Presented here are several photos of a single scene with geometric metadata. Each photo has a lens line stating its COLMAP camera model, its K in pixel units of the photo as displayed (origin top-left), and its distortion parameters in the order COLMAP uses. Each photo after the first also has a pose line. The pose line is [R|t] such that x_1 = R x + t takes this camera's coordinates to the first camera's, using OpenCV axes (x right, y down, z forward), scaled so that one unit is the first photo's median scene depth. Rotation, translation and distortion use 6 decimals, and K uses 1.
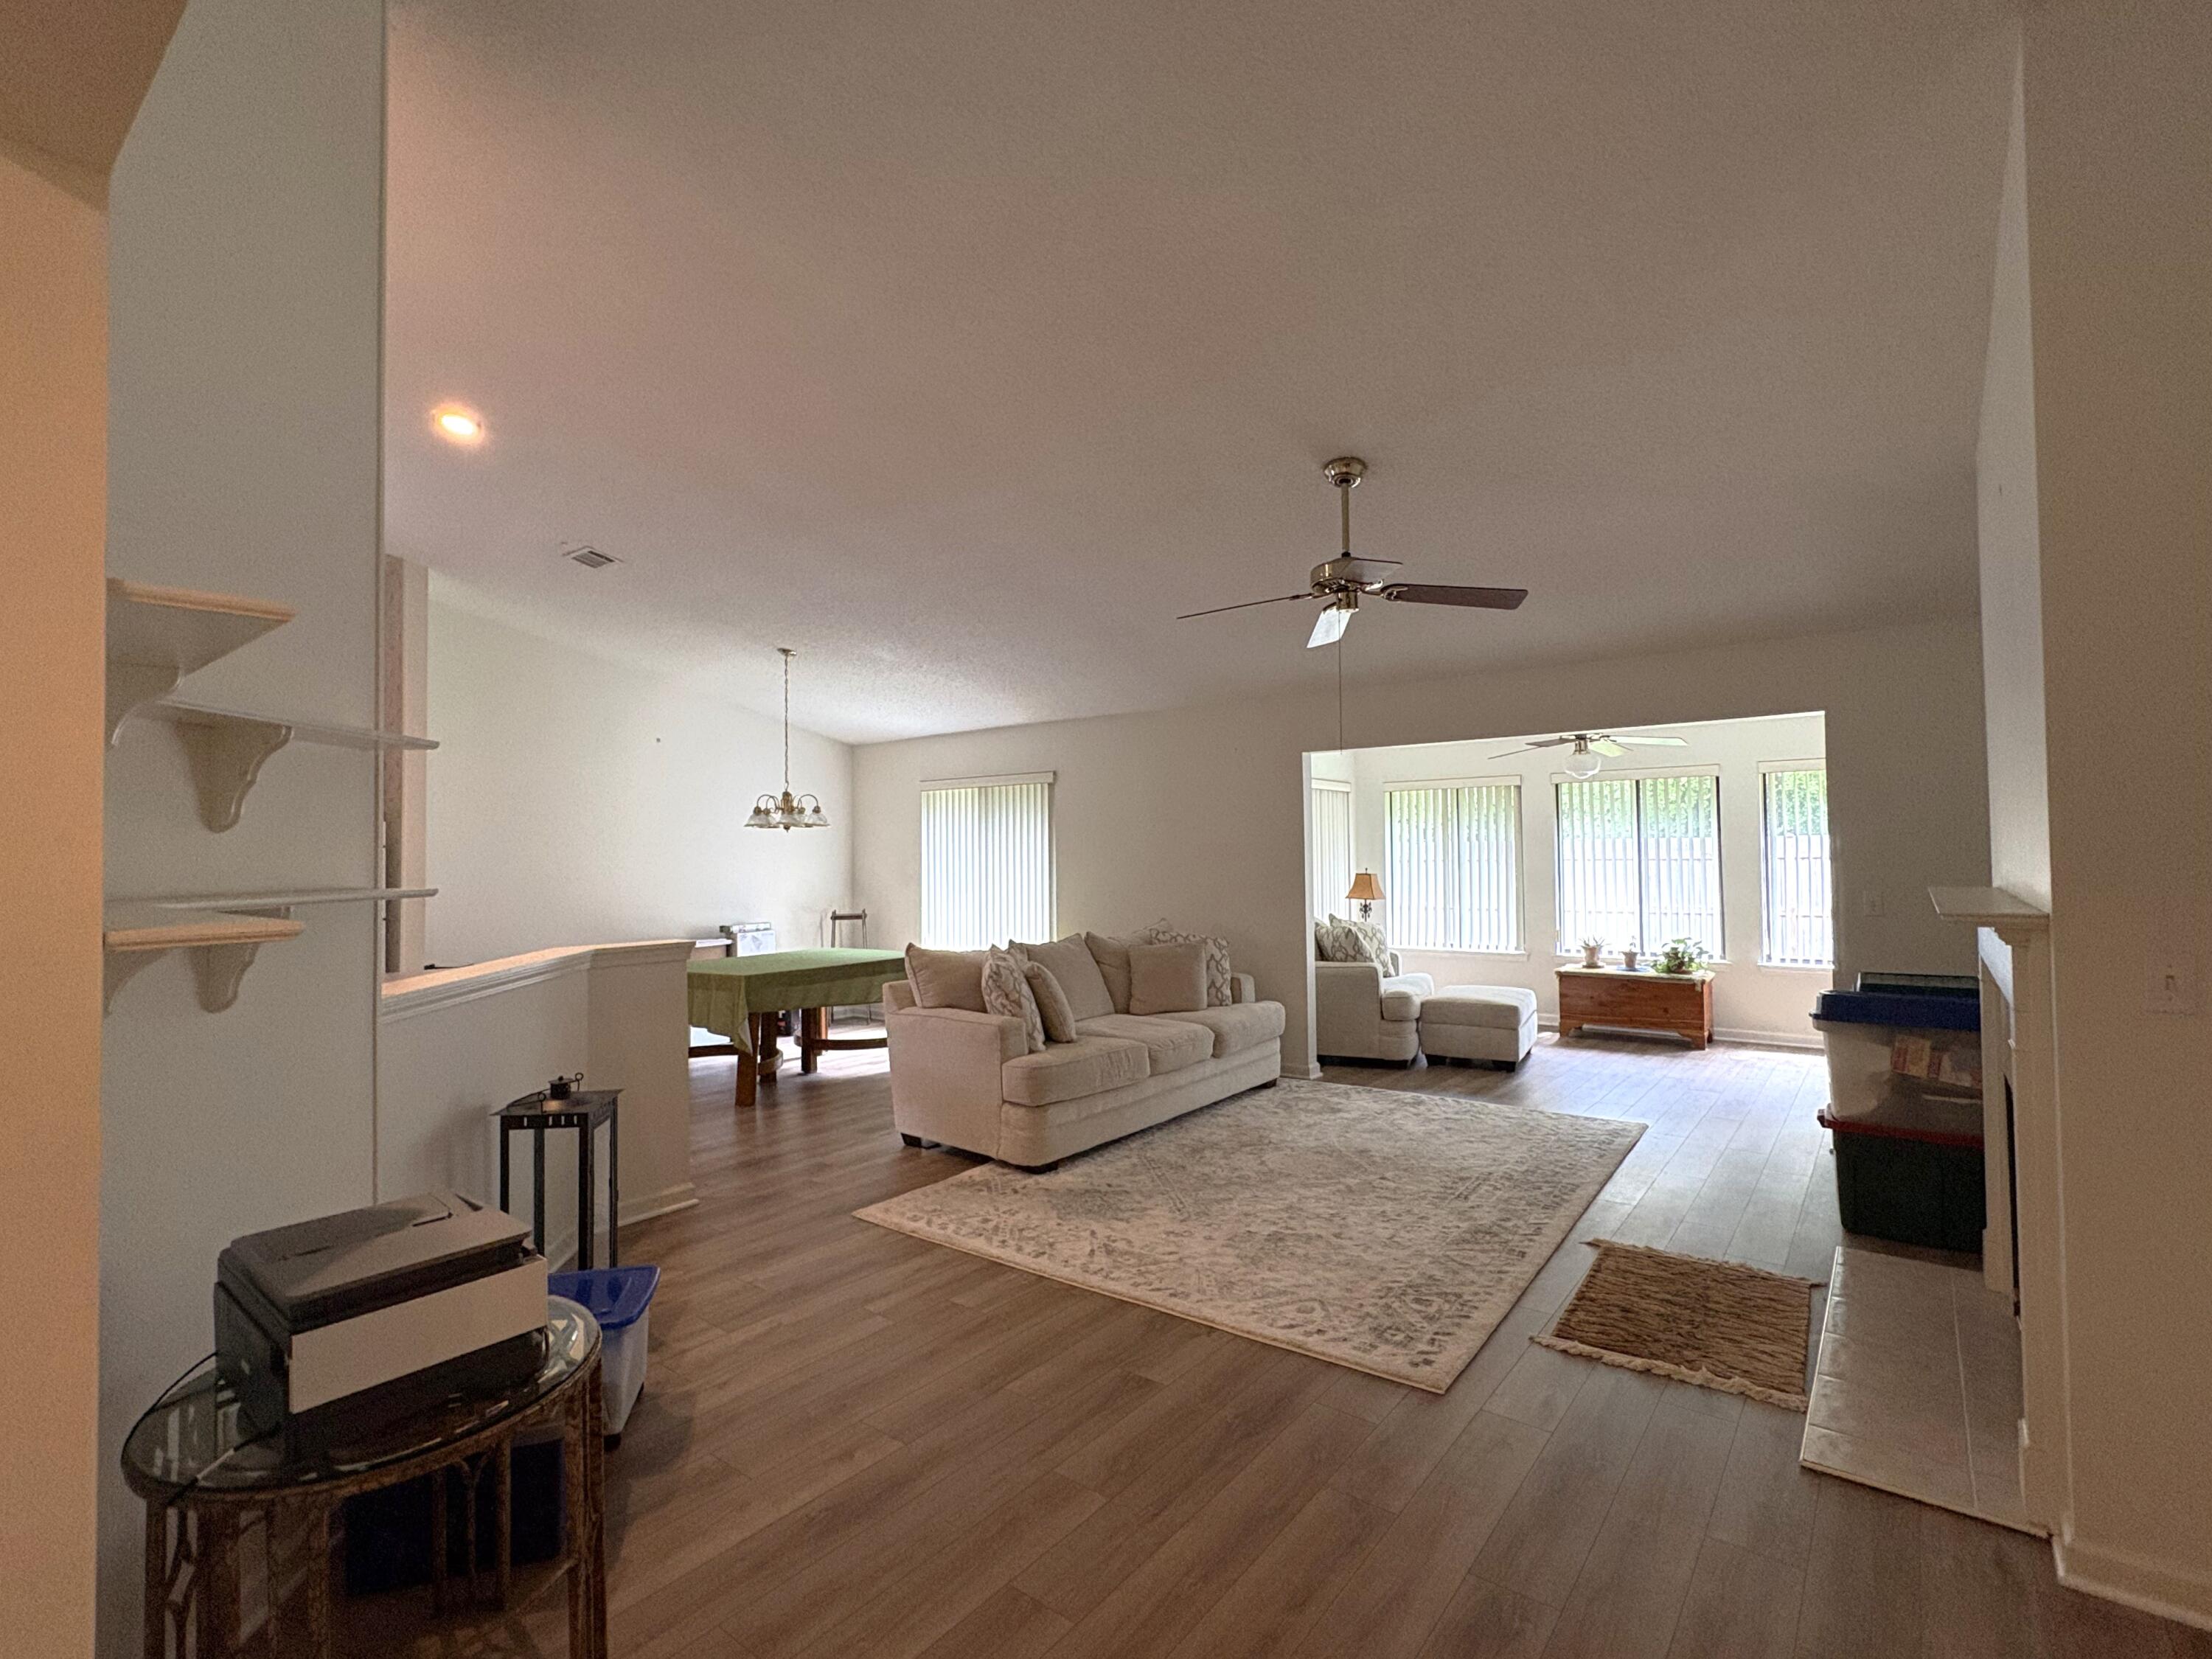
lens RADIAL K [[1026.2, 0, 1106.9], [0, 1026.2, 830.0], [0, 0, 1]] dist [-0.001045, 0.000417]
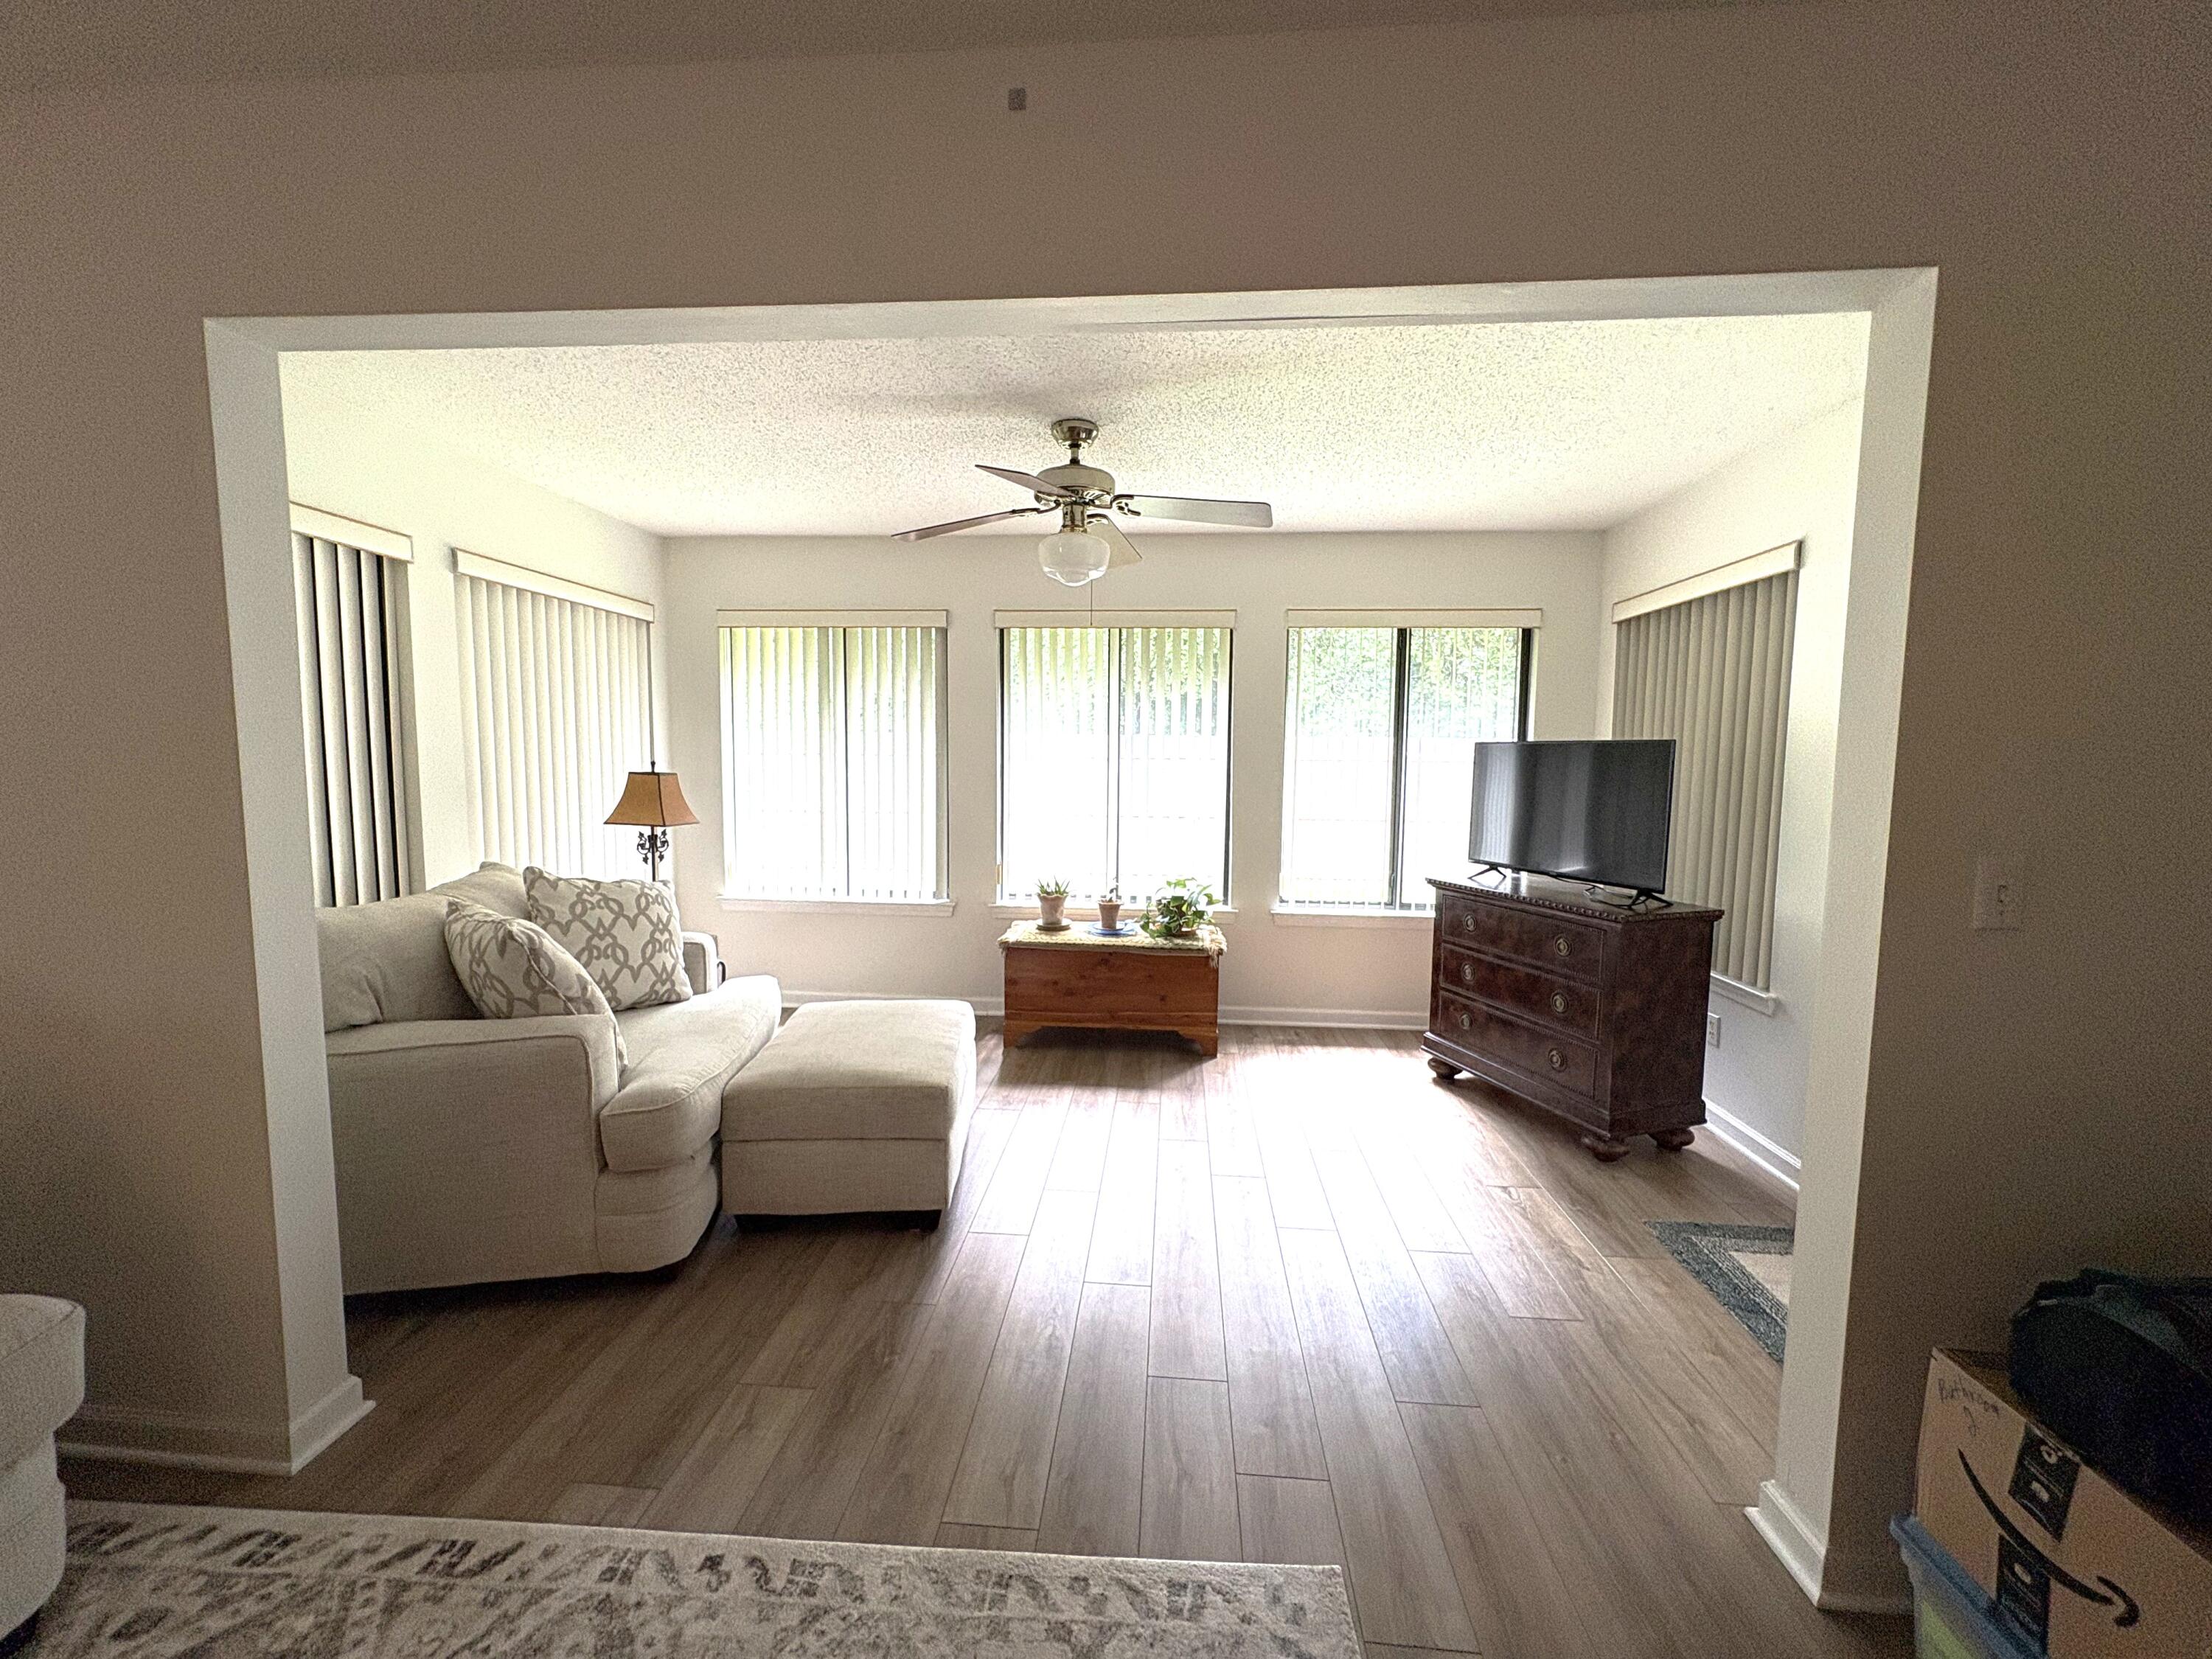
lens RADIAL K [[882.4, 0, 1103.3], [0, 882.4, 825.6], [0, 0, 1]] dist [0.000780, -0.000275]
pose [[0.836479, -0.023180, 0.547508, 0.242039], [-0.037420, 0.994357, 0.099269, 0.021531], [-0.546719, -0.103524, 0.830892, 0.633803]]
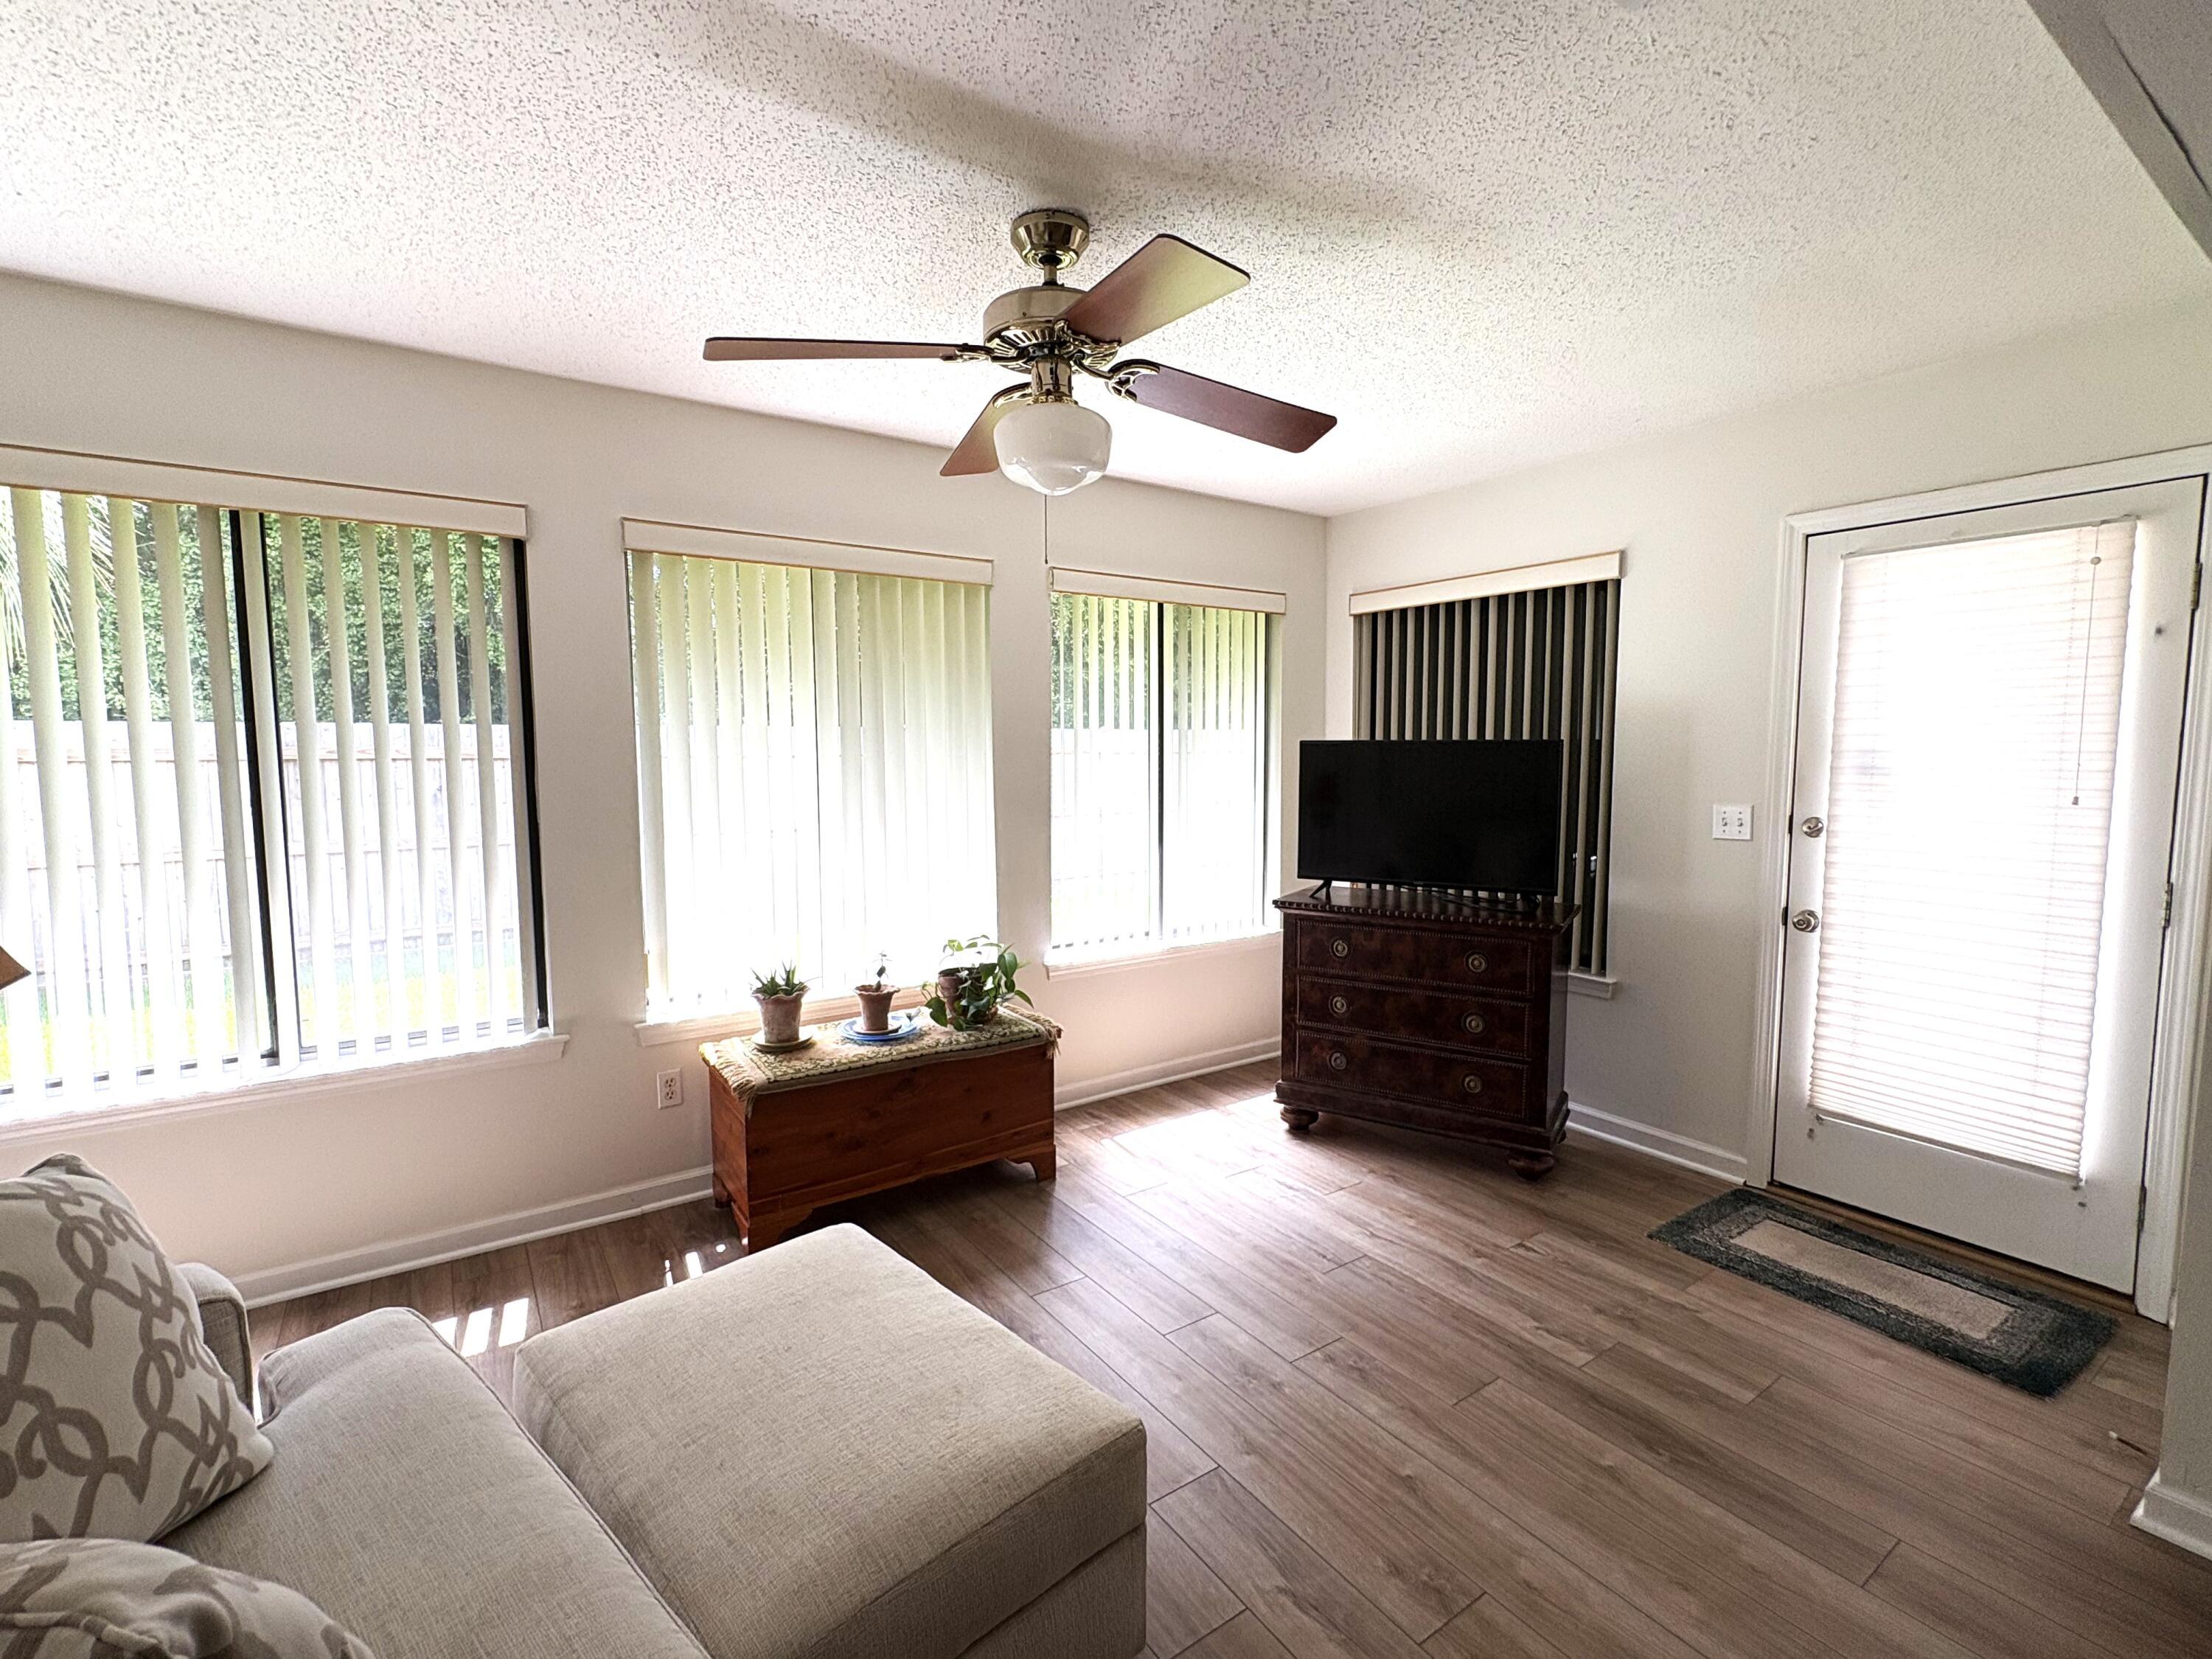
lens RADIAL K [[983.1, 0, 1103.5], [0, 983.1, 831.0], [0, 0, 1]] dist [0.000762, 0.000290]
pose [[0.307290, -0.071583, 0.948920, 0.191282], [-0.027860, 0.996063, 0.084161, 0.022237], [-0.951208, -0.052299, 0.304085, 0.902777]]
